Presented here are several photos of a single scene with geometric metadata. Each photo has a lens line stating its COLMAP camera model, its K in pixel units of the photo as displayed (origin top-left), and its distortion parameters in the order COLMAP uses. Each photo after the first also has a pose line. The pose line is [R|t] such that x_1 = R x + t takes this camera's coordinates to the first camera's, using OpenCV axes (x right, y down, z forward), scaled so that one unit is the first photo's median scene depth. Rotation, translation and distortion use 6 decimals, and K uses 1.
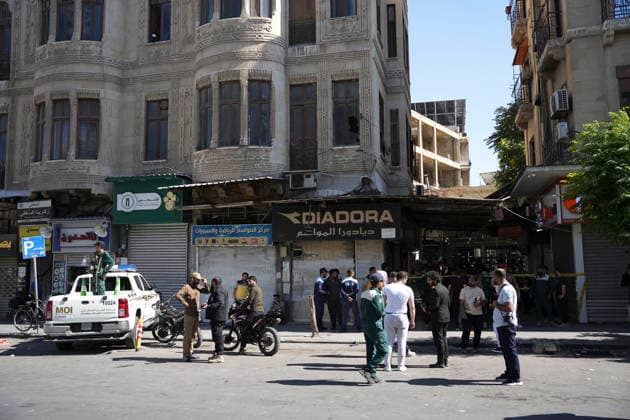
lens RADIAL K [[430.0, 0, 315.0], [0, 430.0, 210.0], [0, 0, 1]] dist [-0.166342, 0.113298]
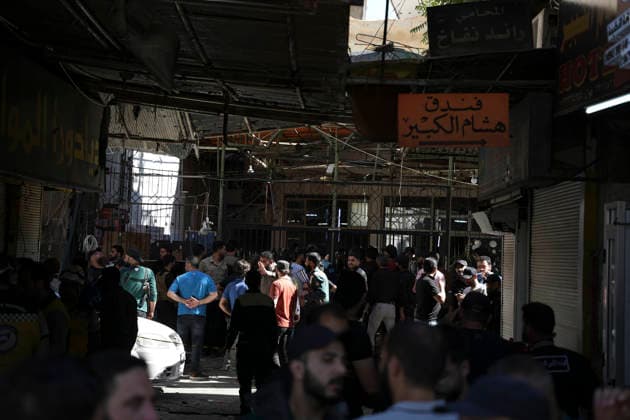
lens RADIAL K [[430.0, 0, 315.0], [0, 430.0, 210.0], [0, 0, 1]] dist [-0.166342, 0.113298]
pose [[0.993231, 0.038124, 0.109725, 0.316031], [-0.047223, 0.995549, 0.081557, 0.071739], [-0.106127, -0.086186, 0.990610, 0.665220]]
